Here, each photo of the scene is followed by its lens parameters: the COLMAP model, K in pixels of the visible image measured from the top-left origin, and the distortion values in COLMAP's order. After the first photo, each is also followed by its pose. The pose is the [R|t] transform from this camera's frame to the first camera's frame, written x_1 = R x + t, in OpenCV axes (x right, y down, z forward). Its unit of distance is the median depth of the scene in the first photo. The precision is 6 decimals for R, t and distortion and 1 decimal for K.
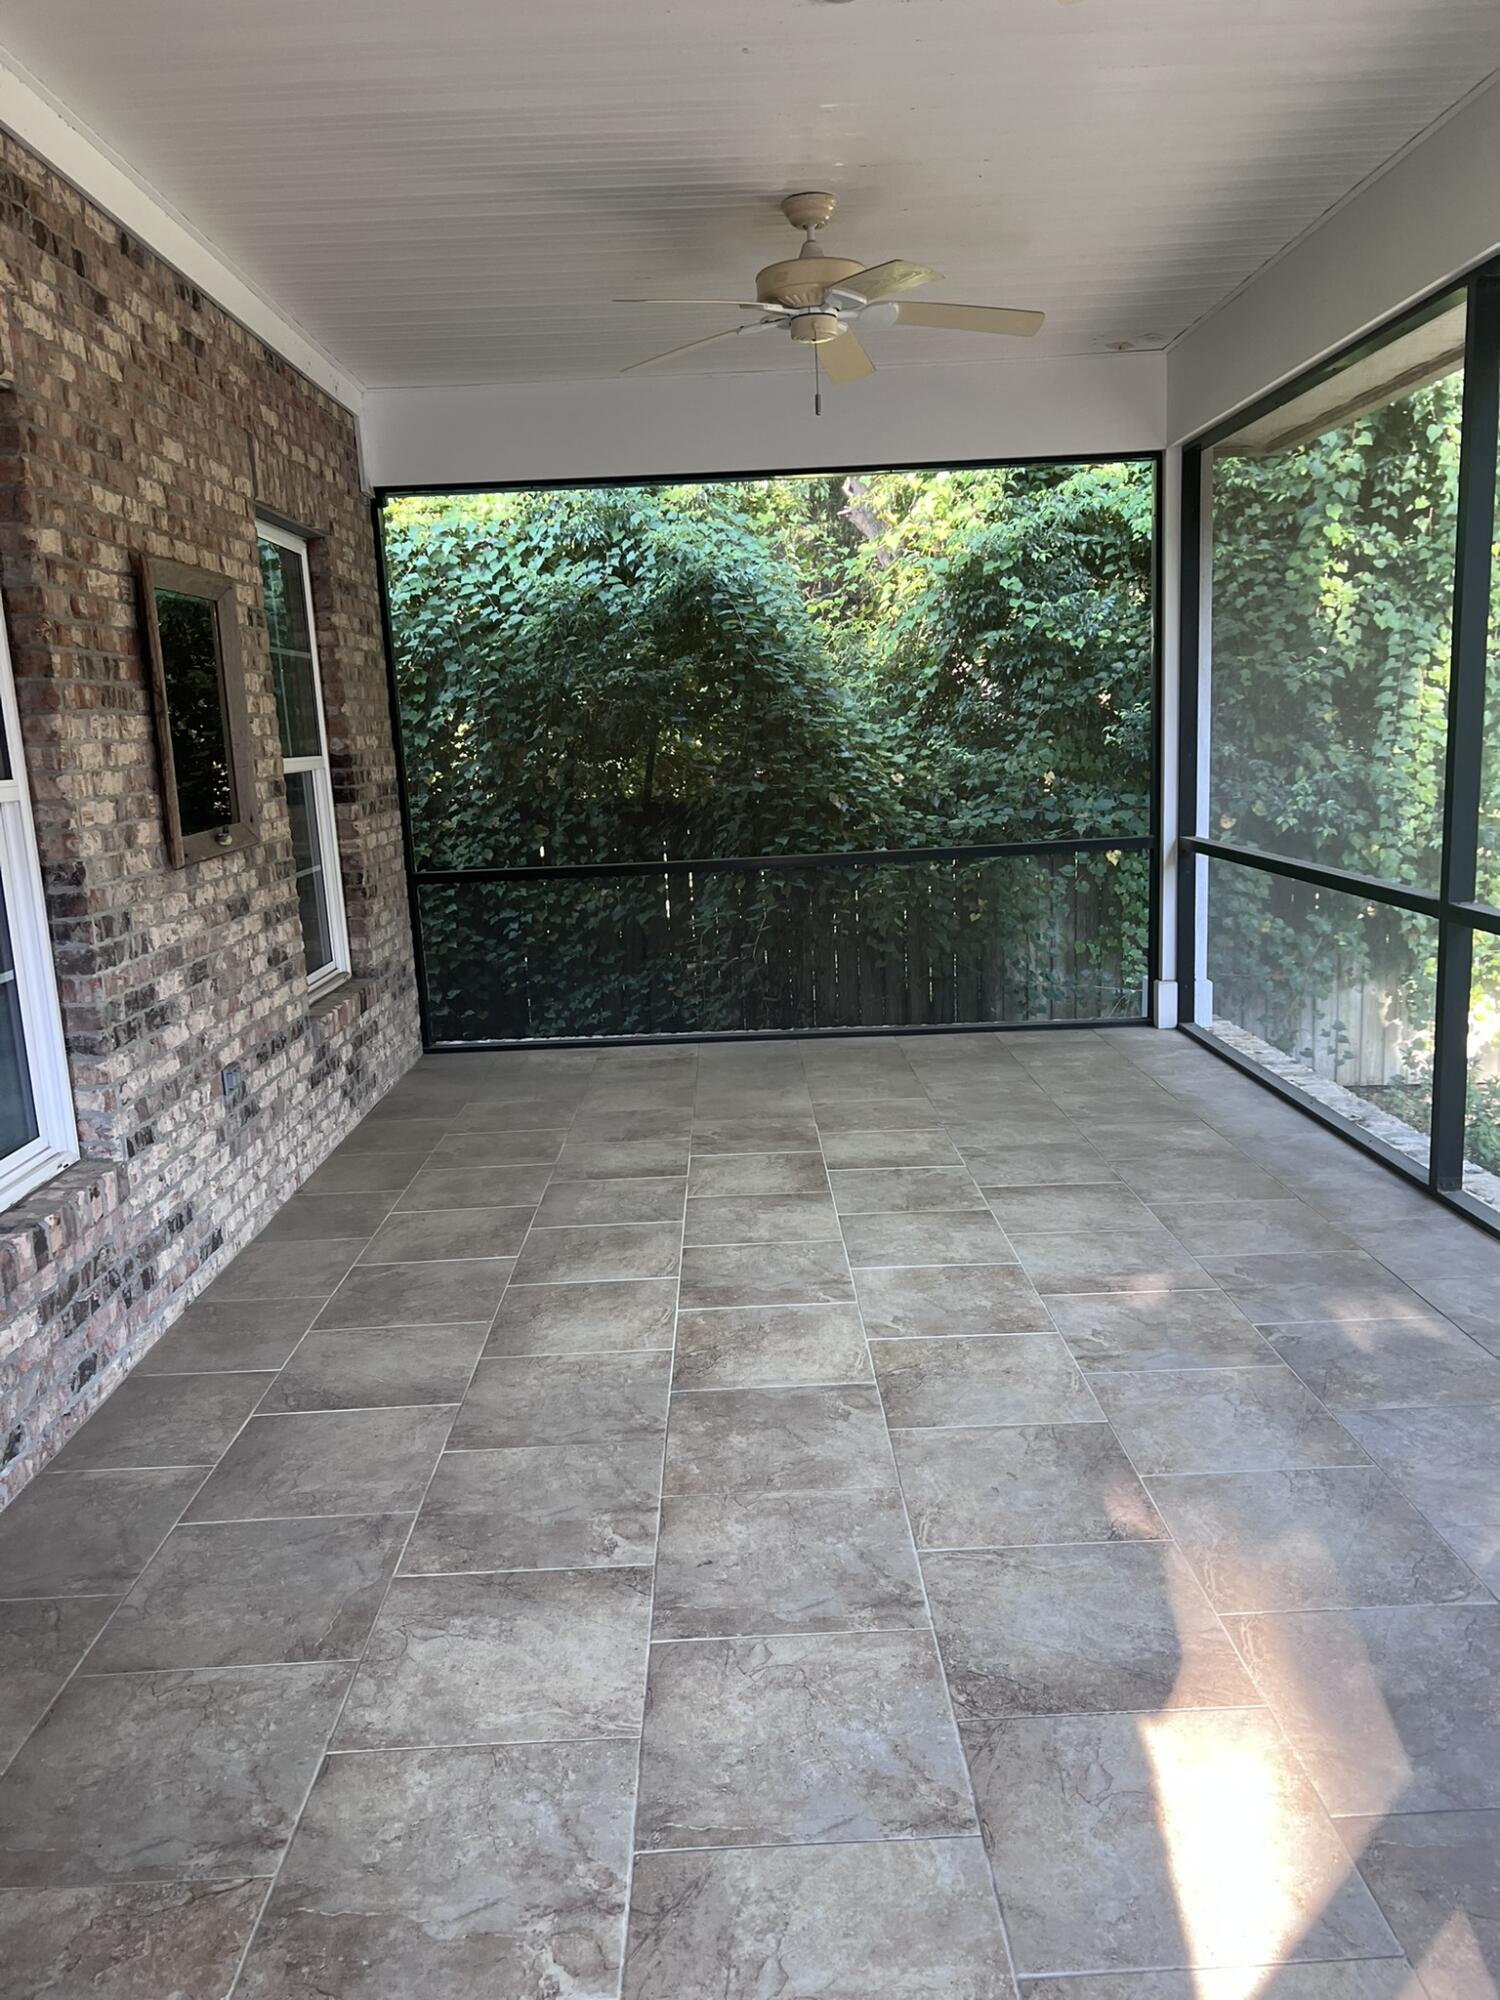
lens RADIAL K [[1508.6, 0, 742.8], [0, 1508.6, 1011.5], [0, 0, 1]] dist [0.045887, -0.048608]
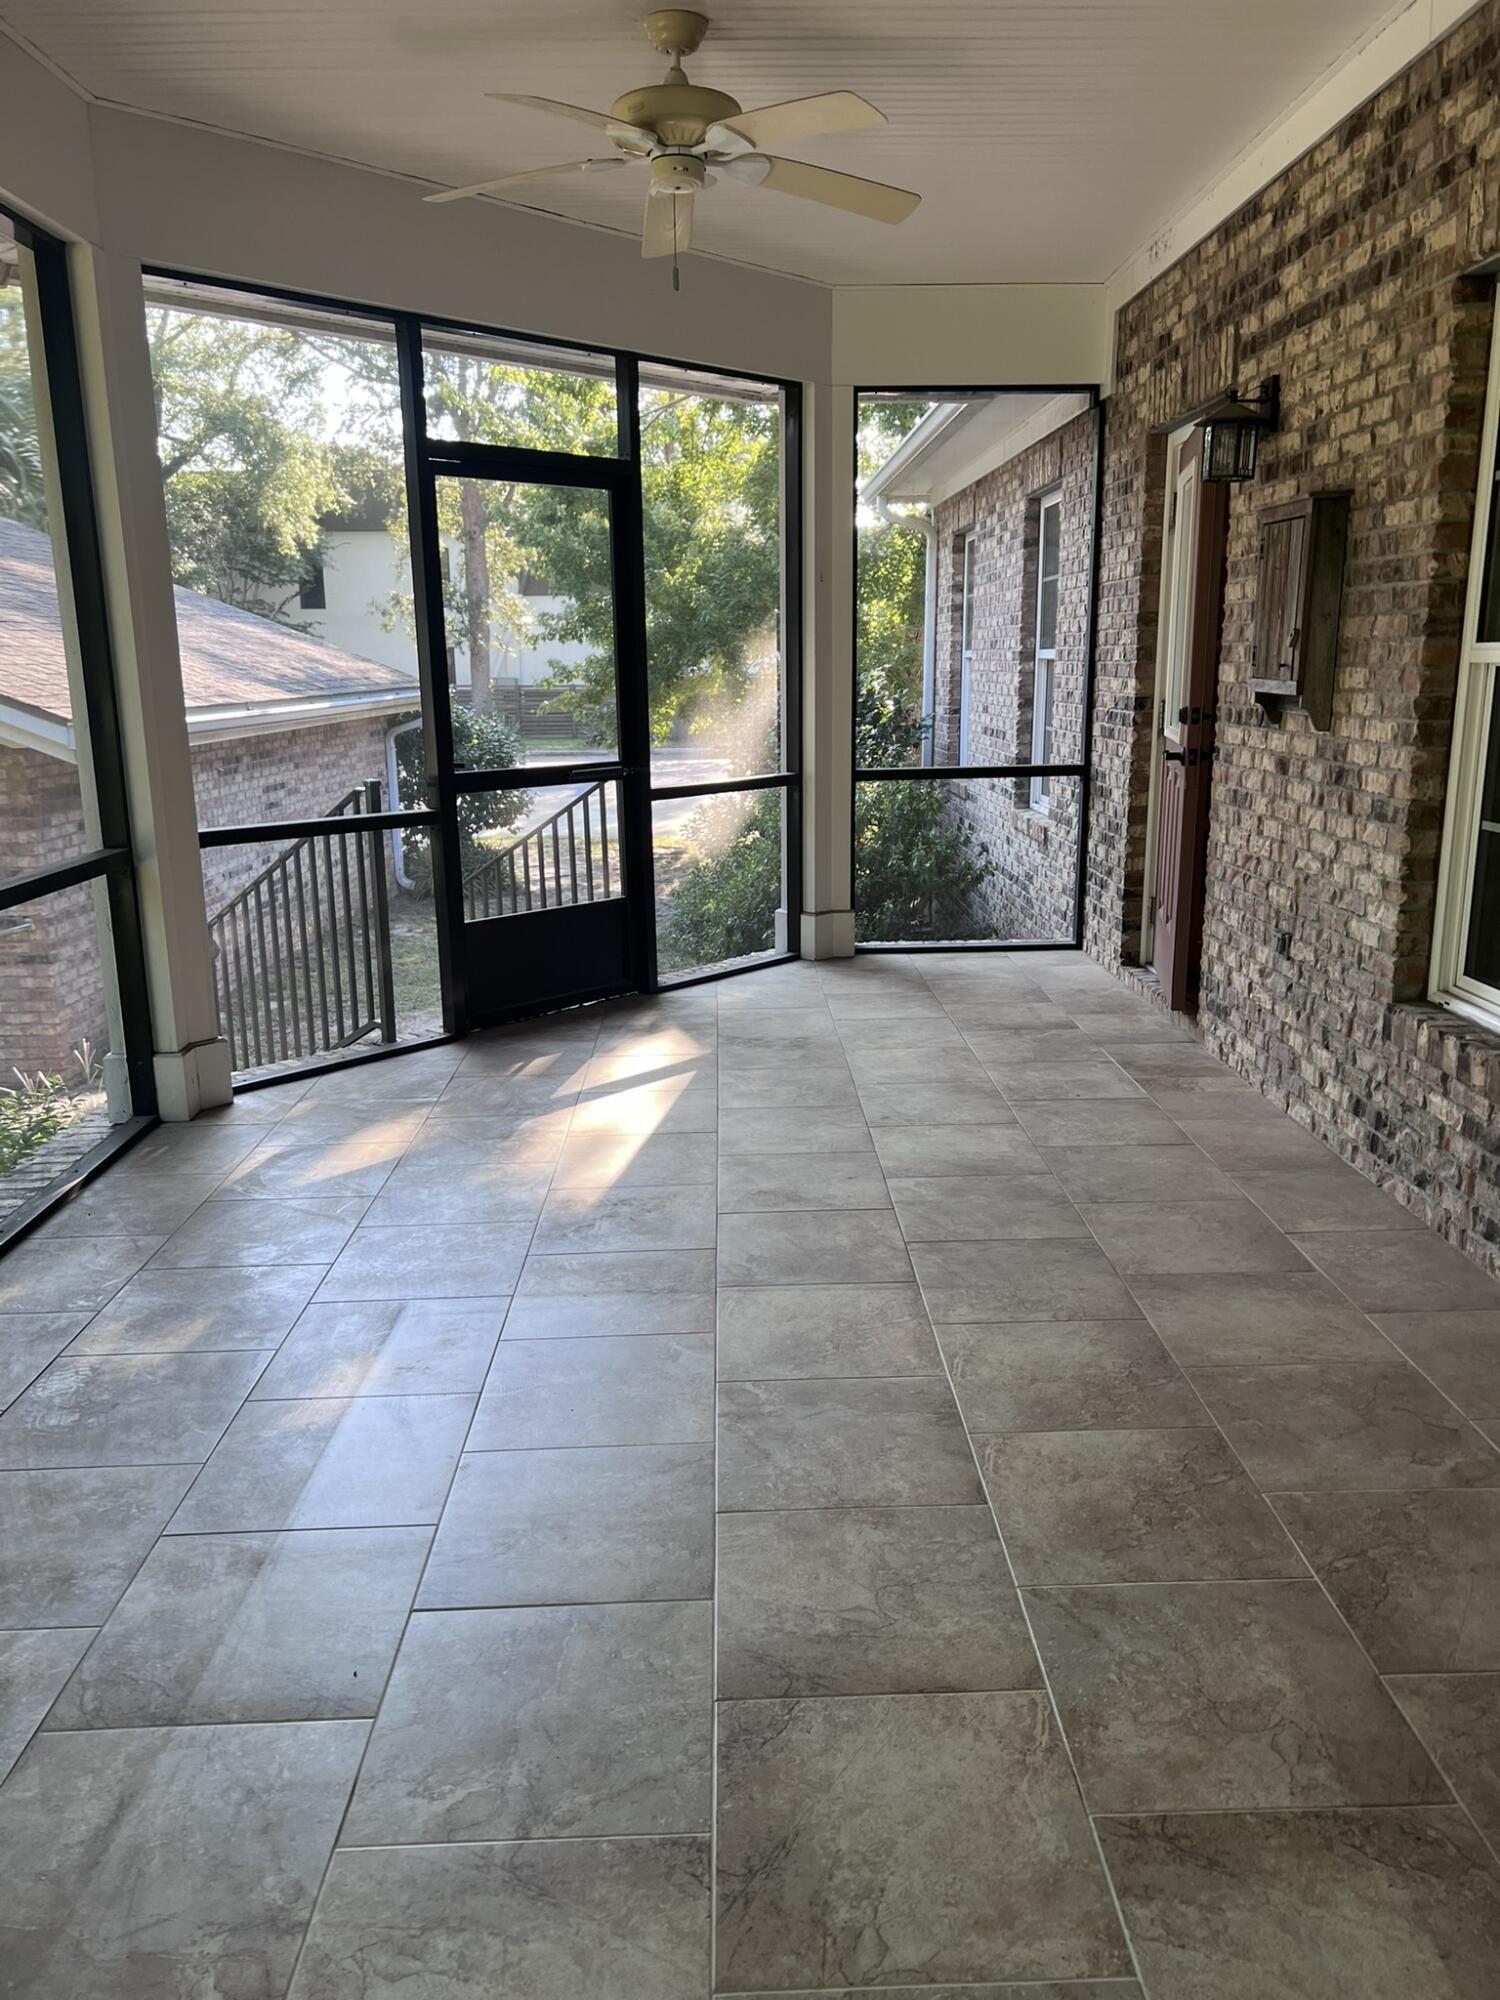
lens RADIAL K [[1508.6, 0, 742.8], [0, 1508.6, 1011.5], [0, 0, 1]] dist [0.045887, -0.048608]
pose [[-0.998100, 0.060724, 0.010475, 0.047794], [0.059735, 0.911740, 0.406400, -0.334480], [0.015128, 0.406253, -0.913635, 1.833536]]
